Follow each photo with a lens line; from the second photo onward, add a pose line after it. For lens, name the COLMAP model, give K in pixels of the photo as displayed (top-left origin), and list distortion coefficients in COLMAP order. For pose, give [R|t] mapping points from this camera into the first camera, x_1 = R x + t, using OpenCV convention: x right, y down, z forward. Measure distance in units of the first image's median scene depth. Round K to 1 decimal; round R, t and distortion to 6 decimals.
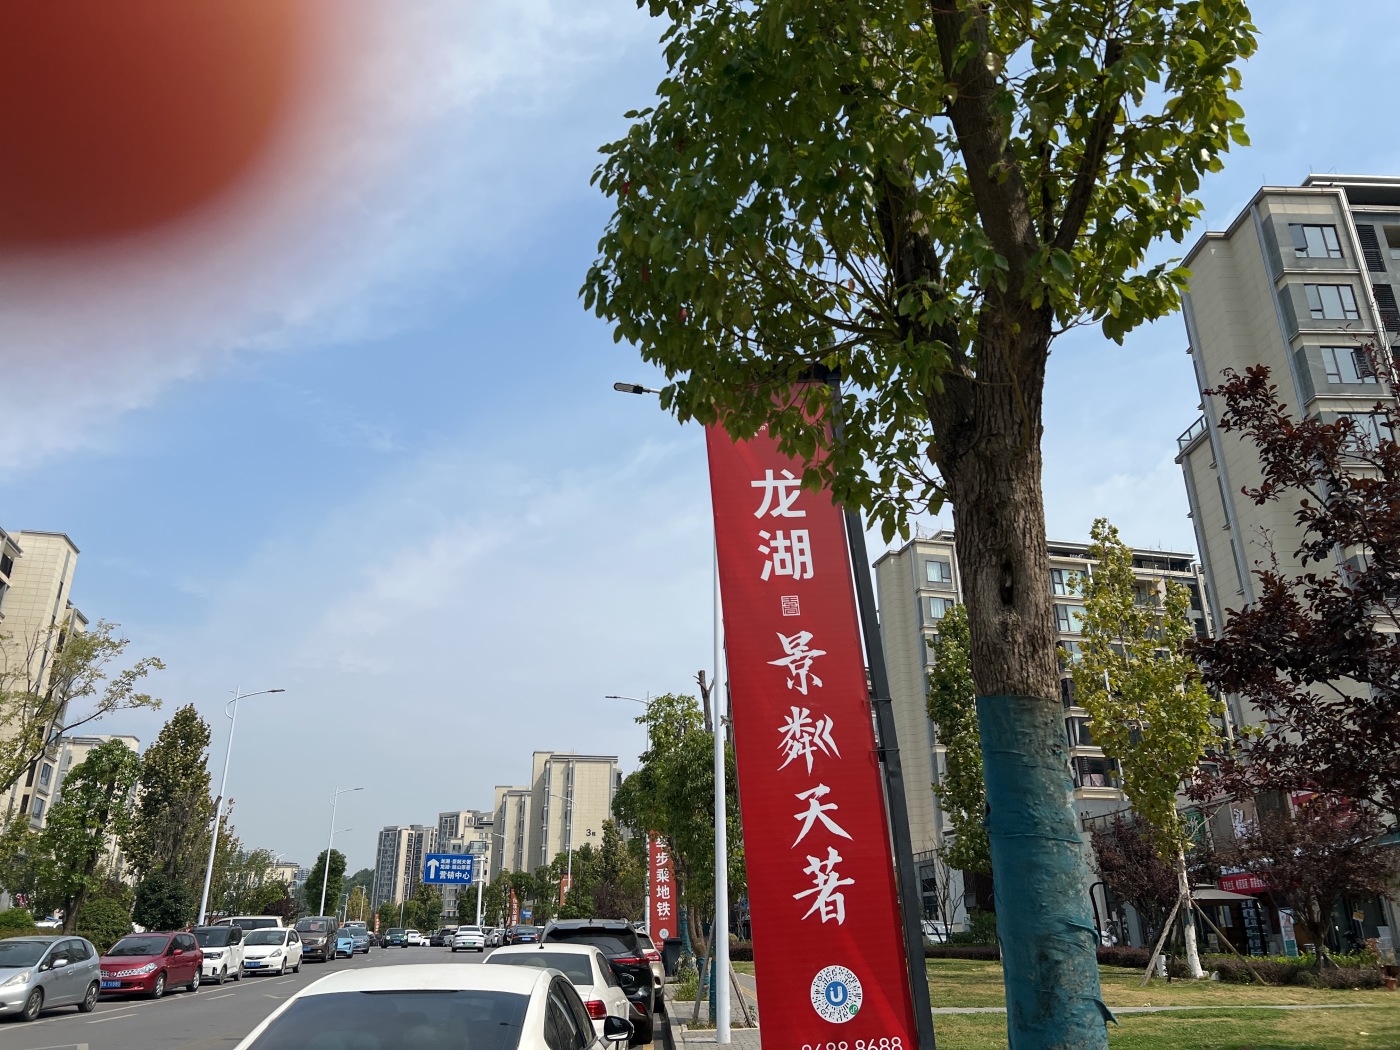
lens RADIAL K [[1053.0, 0, 688.3], [0, 1053.0, 531.5], [0, 0, 1]] dist [0.052637, -0.063811]
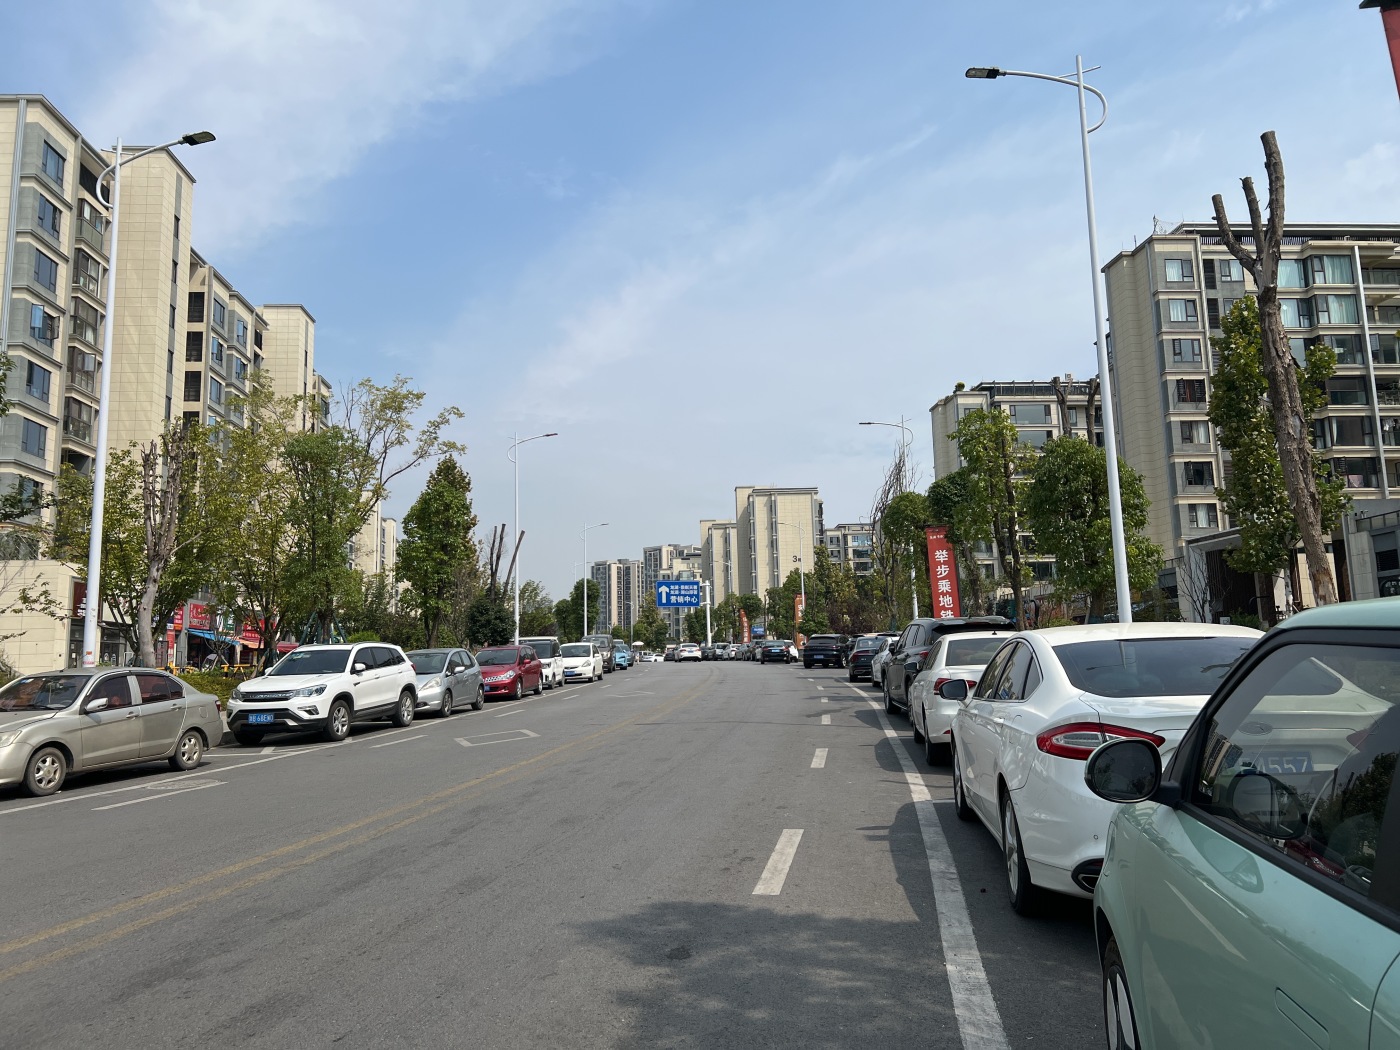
lens RADIAL K [[1045.4, 0, 692.8], [0, 1045.4, 513.9], [0, 0, 1]] dist [0.061407, -0.063839]
pose [[0.984408, -0.046389, -0.169670, -0.111312], [0.084259, 0.971089, 0.223355, 0.008272], [0.154404, -0.234168, 0.959857, -0.007121]]
